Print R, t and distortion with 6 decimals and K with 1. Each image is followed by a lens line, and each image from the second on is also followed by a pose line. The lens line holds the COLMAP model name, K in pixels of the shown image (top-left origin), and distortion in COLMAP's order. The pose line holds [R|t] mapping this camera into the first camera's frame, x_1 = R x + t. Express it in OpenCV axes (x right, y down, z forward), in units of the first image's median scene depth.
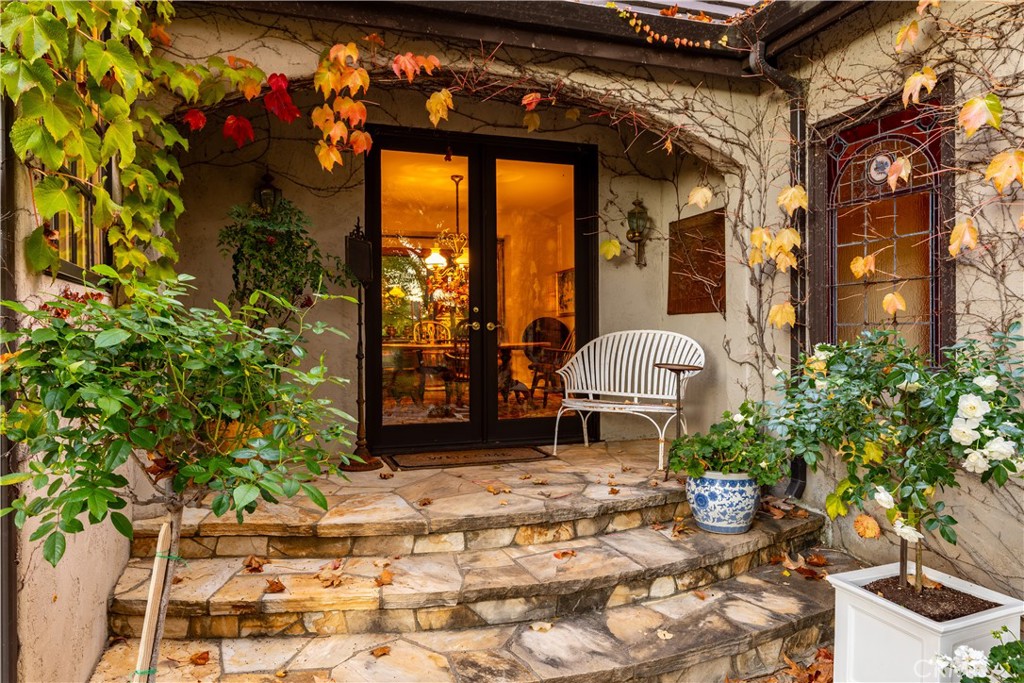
lens RADIAL K [[658.9, 0, 510.3], [0, 658.9, 341.9], [0, 0, 1]] dist [0.000916, 0.000466]
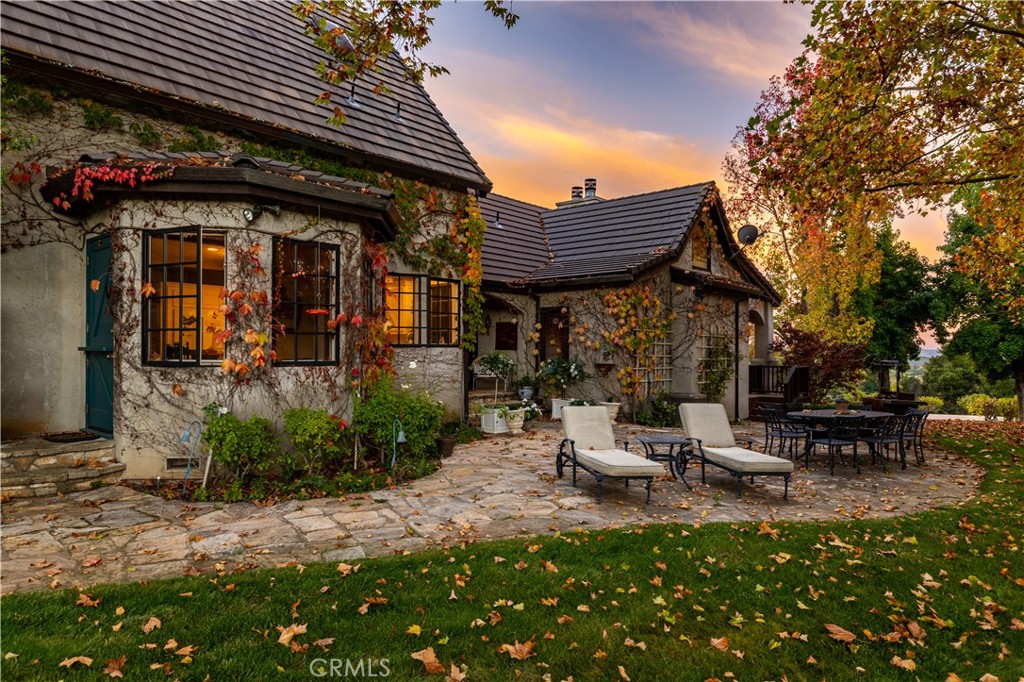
lens RADIAL K [[647.1, 0, 512.5], [0, 647.1, 345.6], [0, 0, 1]] dist [0.000002, 0.000000]
pose [[0.857526, 0.020062, 0.514049, -1.824983], [-0.008620, 0.999659, -0.024635, 0.021873], [-0.514368, 0.016694, 0.857407, -2.463410]]
